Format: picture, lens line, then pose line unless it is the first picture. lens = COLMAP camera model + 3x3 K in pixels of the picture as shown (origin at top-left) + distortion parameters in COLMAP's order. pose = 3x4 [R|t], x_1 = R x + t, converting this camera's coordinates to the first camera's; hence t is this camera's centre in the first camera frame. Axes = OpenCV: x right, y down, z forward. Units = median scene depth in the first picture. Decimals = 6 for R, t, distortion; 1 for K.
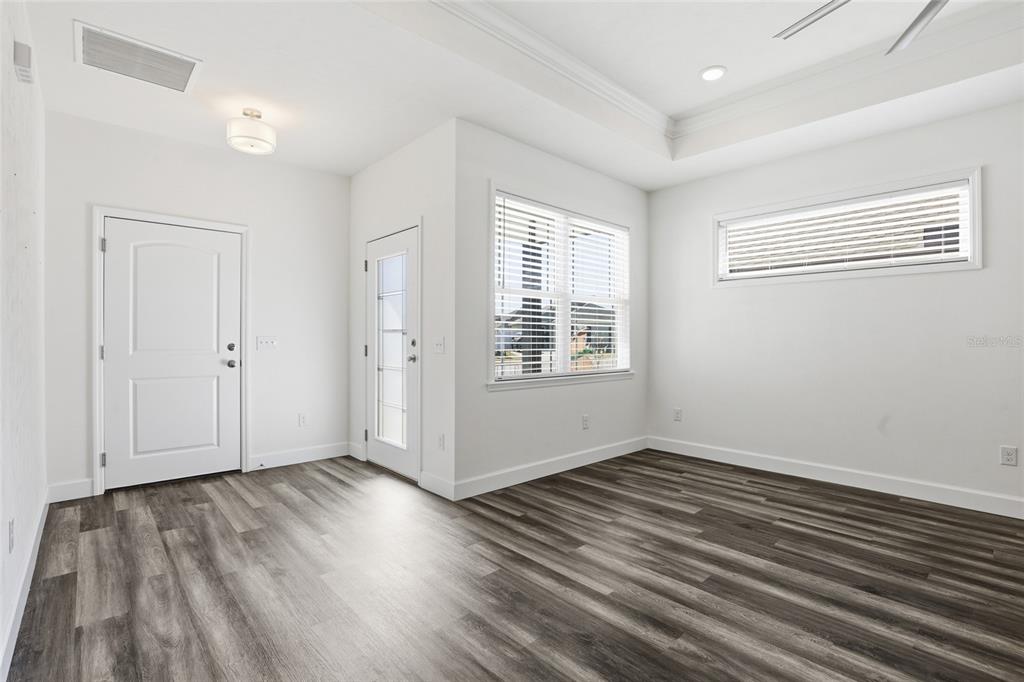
lens RADIAL K [[472.3, 0, 519.3], [0, 472.3, 343.1], [0, 0, 1]] dist [-0.037185, 0.005716]
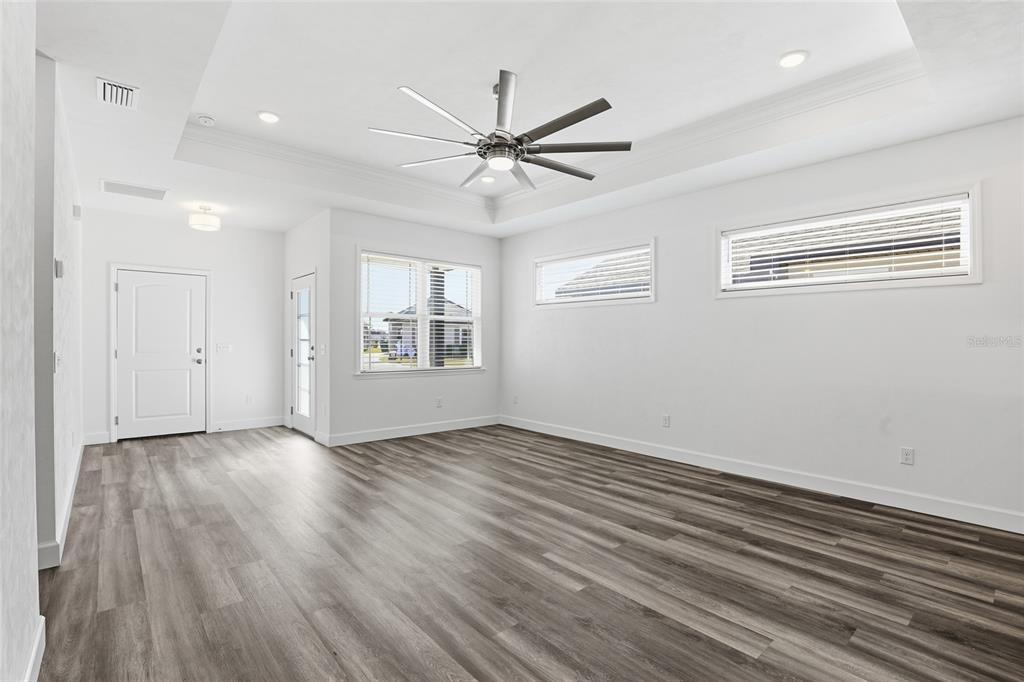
lens RADIAL K [[472.3, 0, 518.5], [0, 472.3, 347.7], [0, 0, 1]] dist [-0.037185, 0.005716]
pose [[0.999721, 0.003065, -0.023405, 0.535364], [-0.002988, 0.999990, 0.003305, -0.010438], [0.023415, -0.003234, 0.999721, -0.575275]]
